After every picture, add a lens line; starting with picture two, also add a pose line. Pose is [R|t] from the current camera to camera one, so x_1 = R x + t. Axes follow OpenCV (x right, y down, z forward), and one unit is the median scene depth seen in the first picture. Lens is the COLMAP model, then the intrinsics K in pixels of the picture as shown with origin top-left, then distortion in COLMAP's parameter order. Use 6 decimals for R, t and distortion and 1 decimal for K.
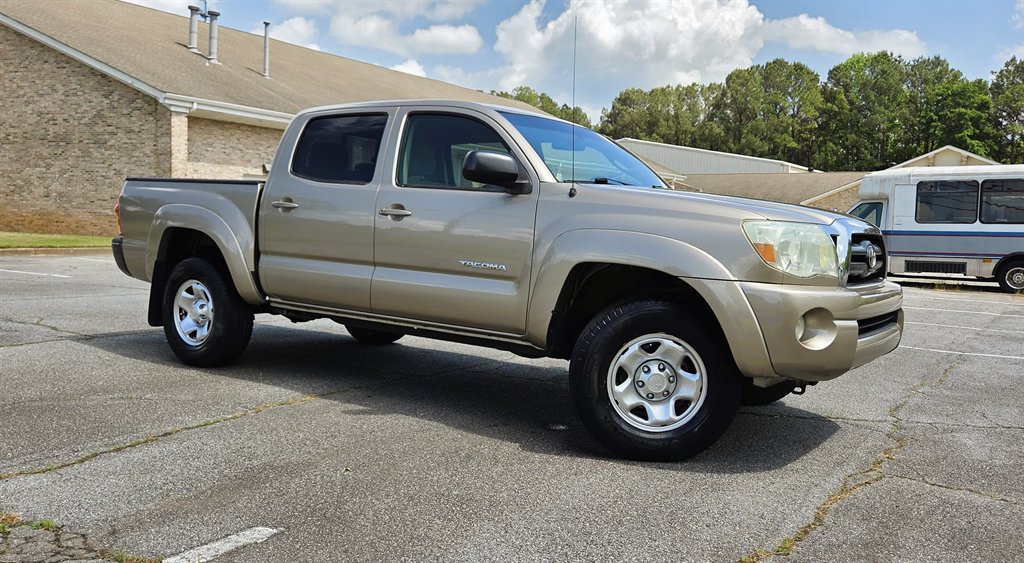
lens RADIAL K [[863.6, 0, 491.5], [0, 863.6, 283.8], [0, 0, 1]] dist [0.069136, -0.069206]
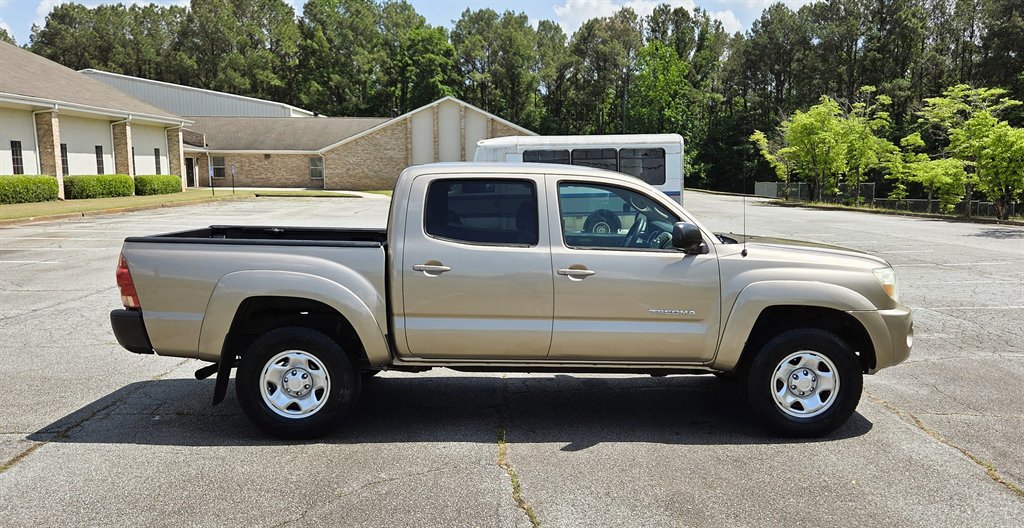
lens RADIAL K [[941.0, 0, 561.7], [0, 941.0, 294.3], [0, 0, 1]] dist [0.055907, -0.022026]
pose [[0.777112, -0.113238, 0.619091, -0.252065], [0.065453, 0.992888, 0.099449, -0.049754], [-0.625949, -0.036762, 0.778997, 0.009064]]
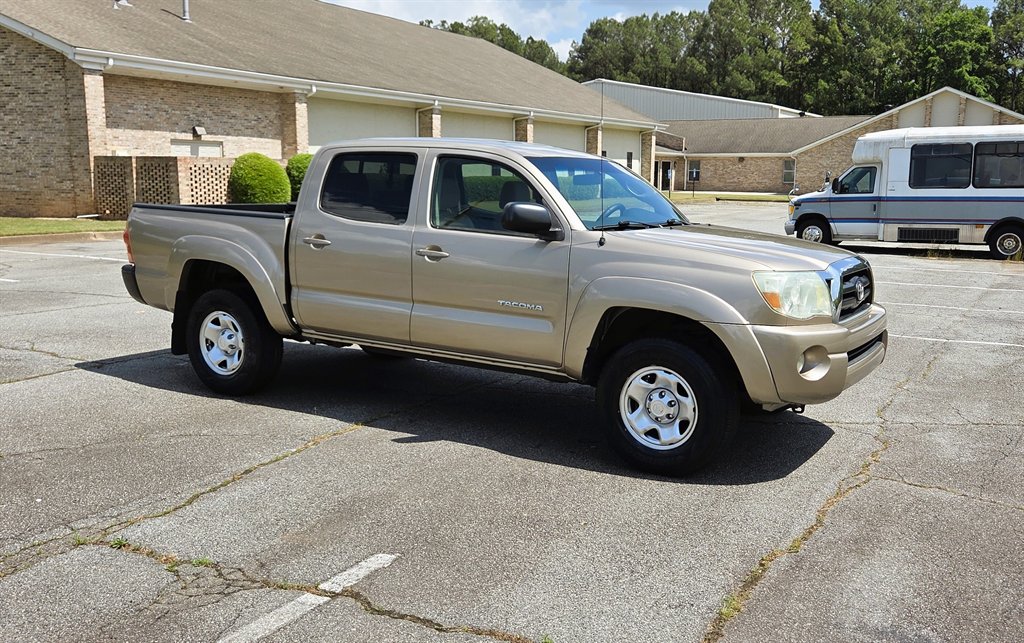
lens RADIAL K [[989.3, 0, 538.6], [0, 989.3, 332.3], [0, 0, 1]] dist [0.082248, -0.111398]
pose [[0.995092, -0.036569, 0.091952, -0.027332], [0.027841, 0.995137, 0.094480, -0.027022], [-0.094960, -0.091456, 0.991271, -0.065413]]
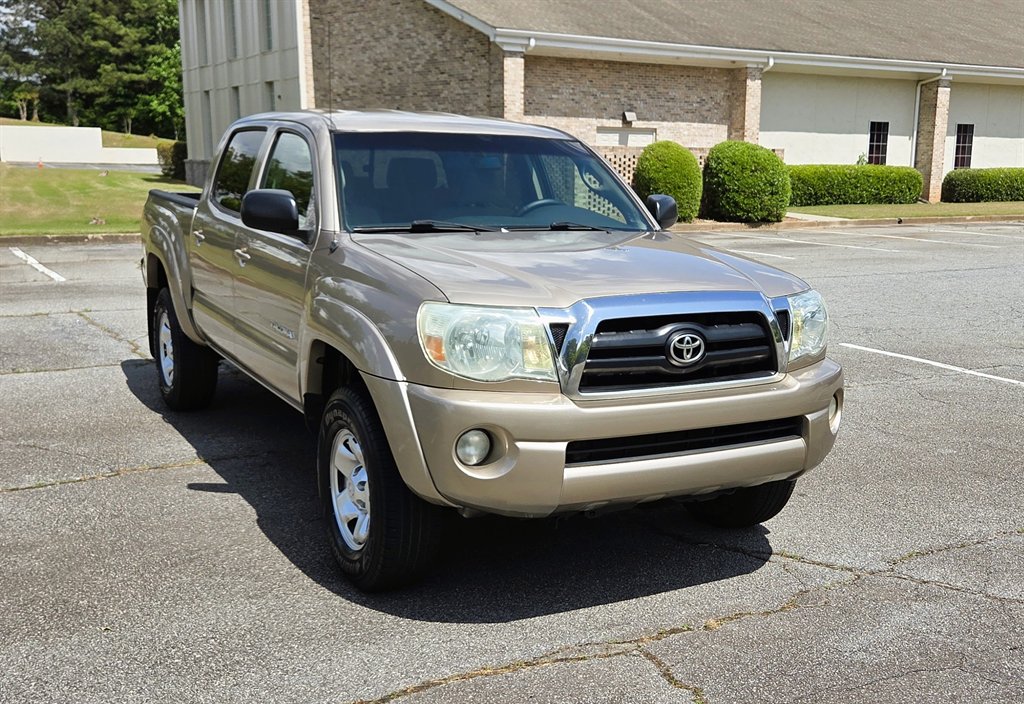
lens RADIAL K [[1166.3, 0, 536.4], [0, 1166.3, 384.8], [0, 0, 1]] dist [0.059994, 0.007511]
pose [[0.905935, 0.061579, -0.418914, 0.172517], [-0.014241, 0.993239, 0.115207, -0.025588], [0.423177, -0.098405, 0.900688, 0.023397]]
